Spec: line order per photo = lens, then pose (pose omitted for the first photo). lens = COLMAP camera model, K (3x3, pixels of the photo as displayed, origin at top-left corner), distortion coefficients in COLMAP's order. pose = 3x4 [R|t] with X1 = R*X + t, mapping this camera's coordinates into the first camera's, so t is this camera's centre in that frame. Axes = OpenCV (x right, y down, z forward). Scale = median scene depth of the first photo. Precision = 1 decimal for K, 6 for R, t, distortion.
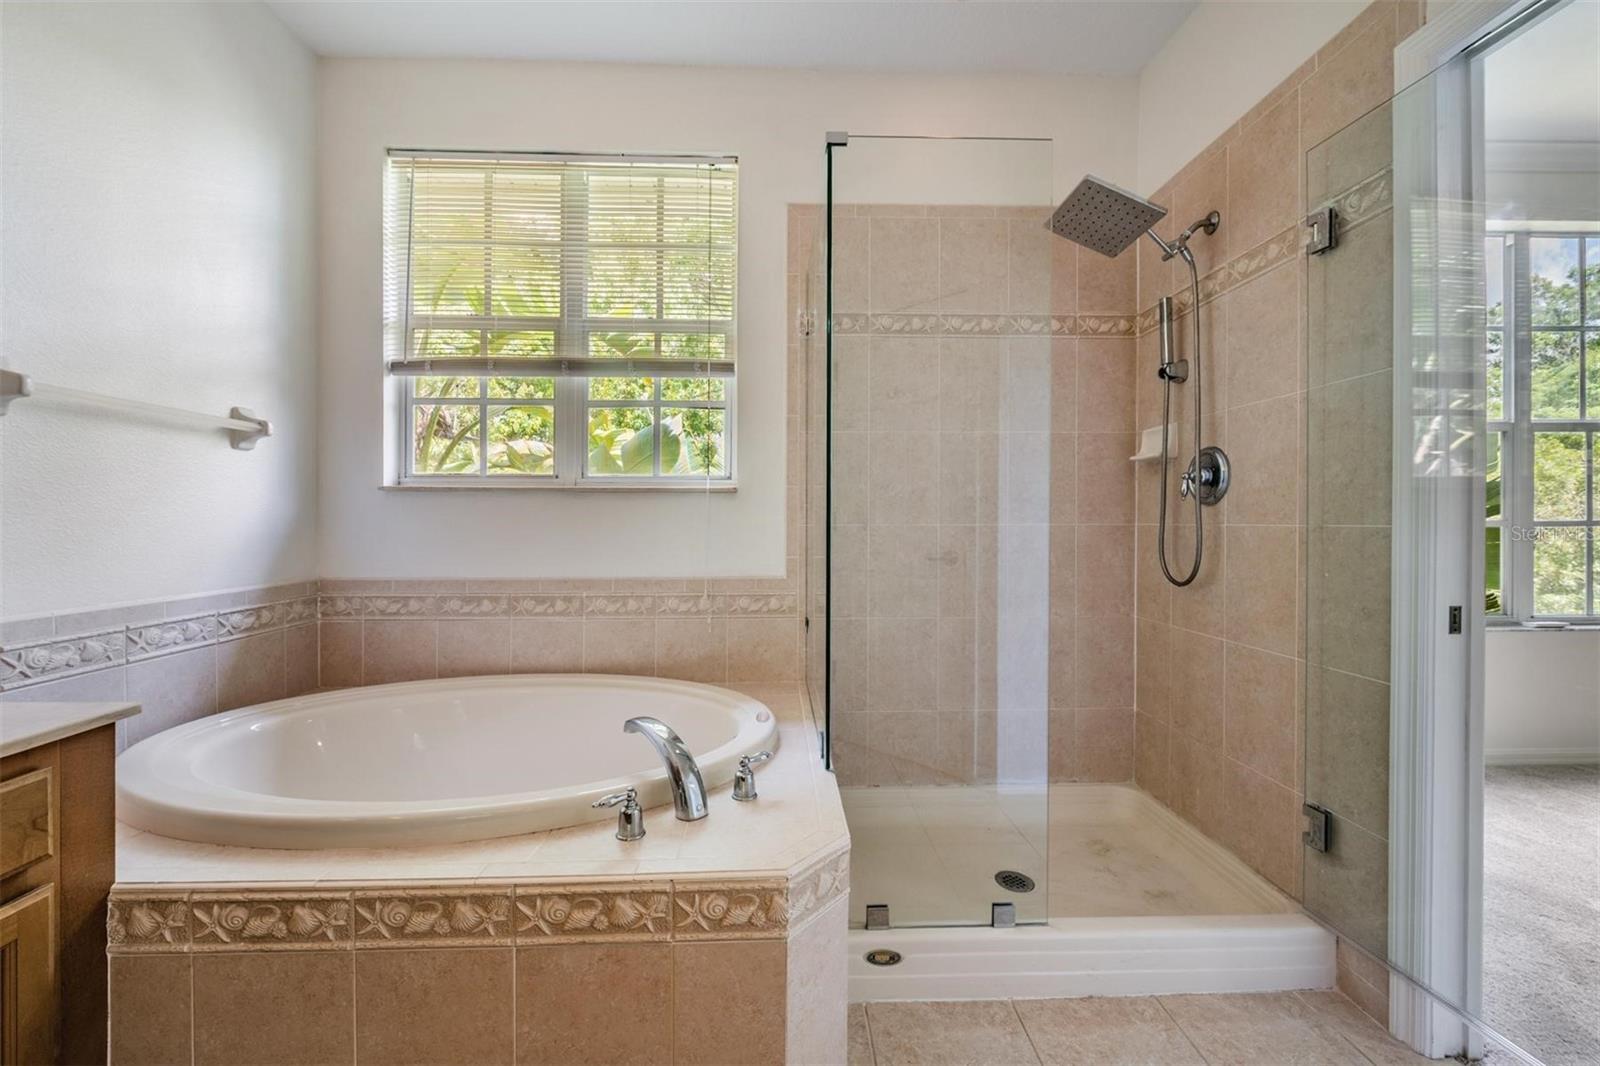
lens RADIAL K [[634.6, 0, 790.3], [0, 634.6, 522.0], [0, 0, 1]] dist [-0.005915, -0.003128]
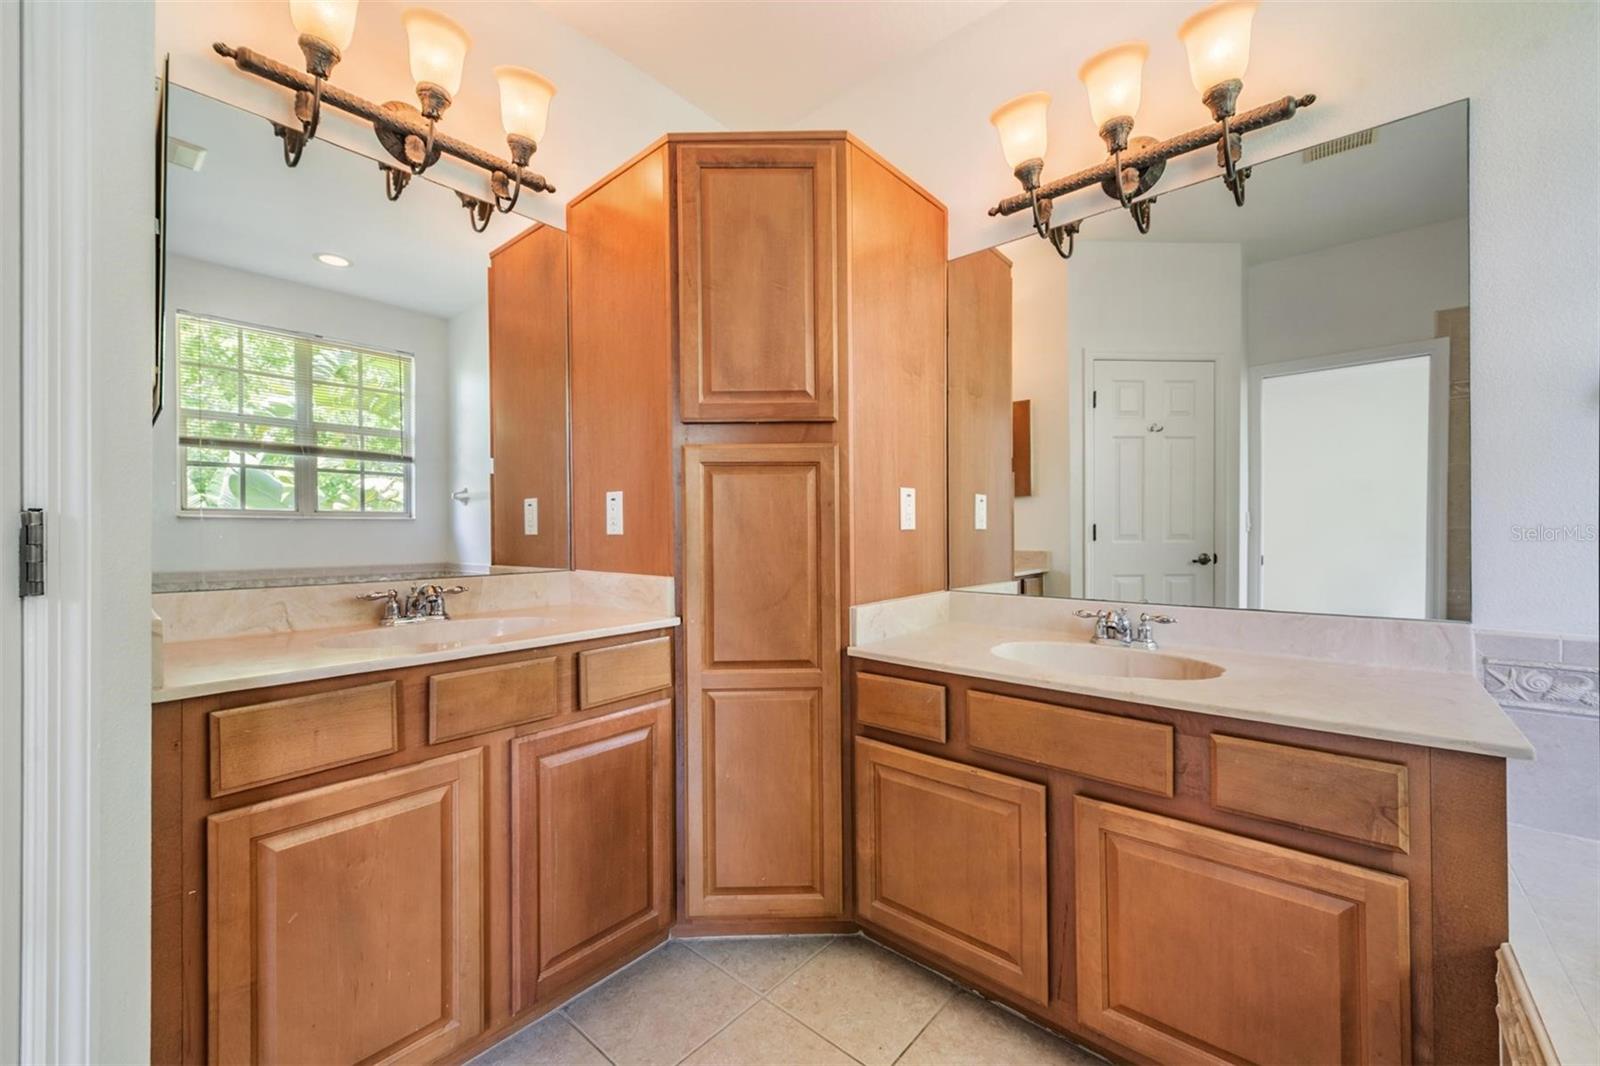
lens RADIAL K [[634.6, 0, 797.1], [0, 634.6, 528.2], [0, 0, 1]] dist [-0.005915, -0.003128]
pose [[-0.710781, 0.001707, -0.703411, 0.139766], [0.009482, 0.999929, -0.007154, -0.006459], [0.703349, -0.011754, -0.710747, 0.480730]]
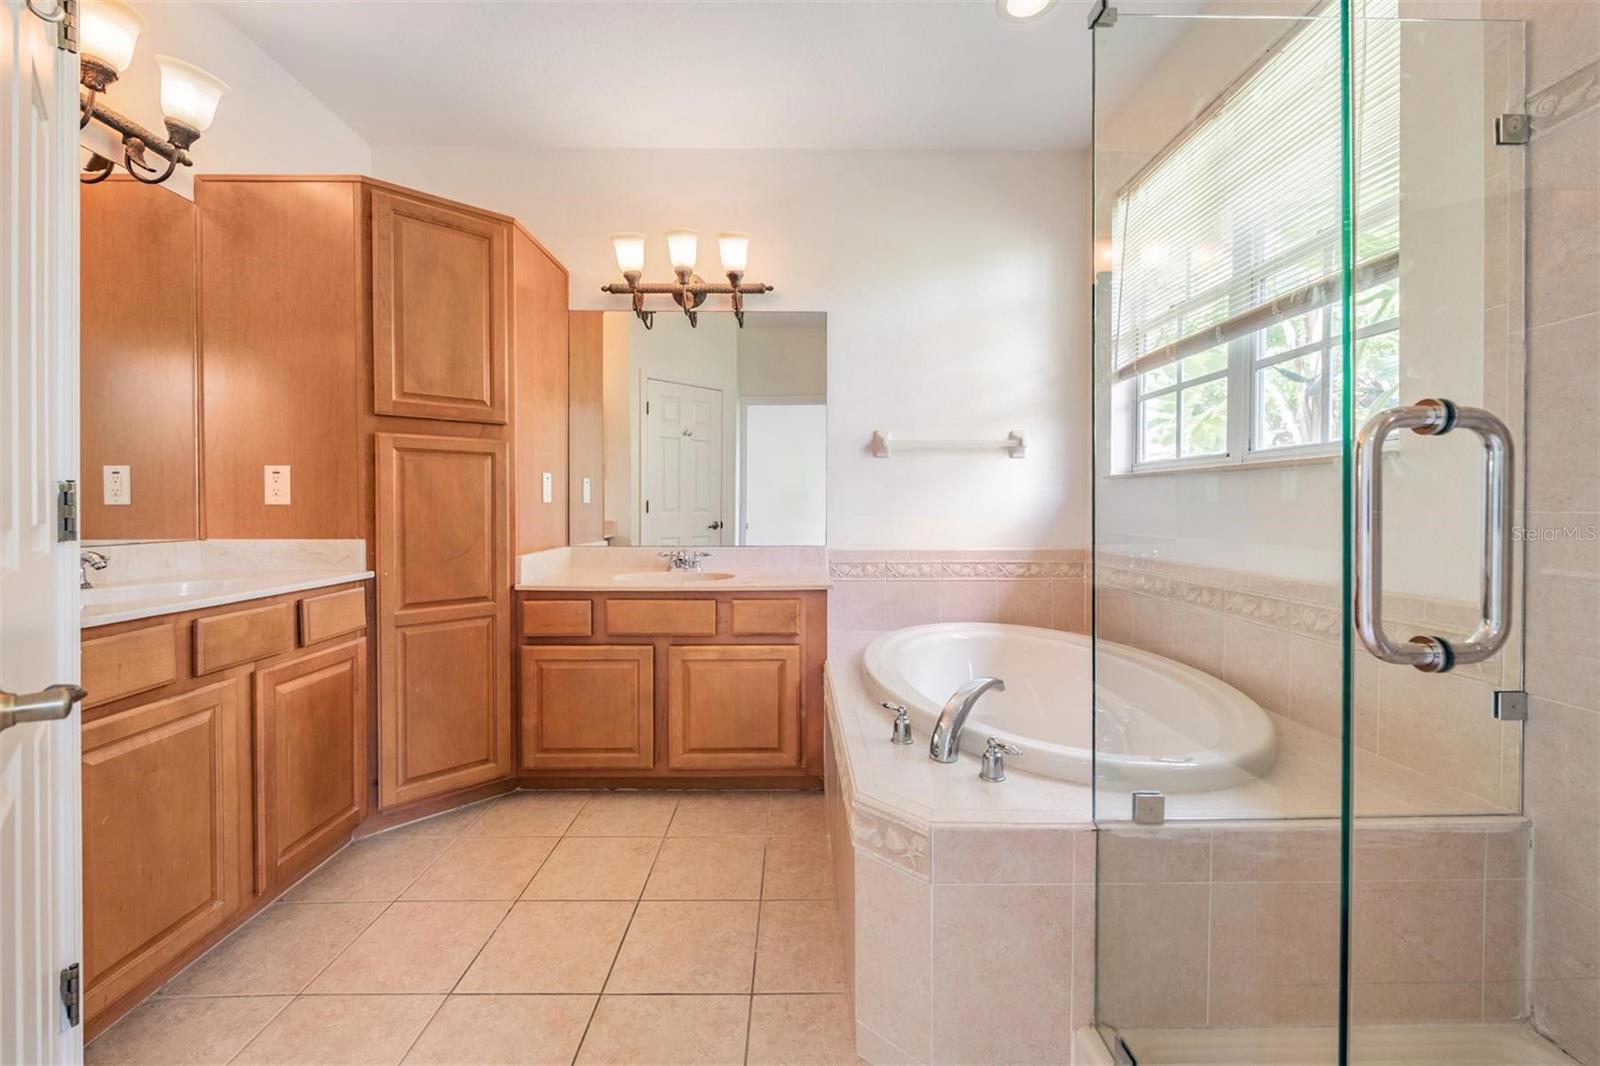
lens RADIAL K [[634.6, 0, 789.2], [0, 634.6, 510.2], [0, 0, 1]] dist [-0.005915, -0.003128]
pose [[-0.083558, 0.006341, -0.996483, 0.680602], [0.003508, 0.999975, 0.006069, 0.000372], [0.996497, -0.002989, -0.083578, 0.549021]]
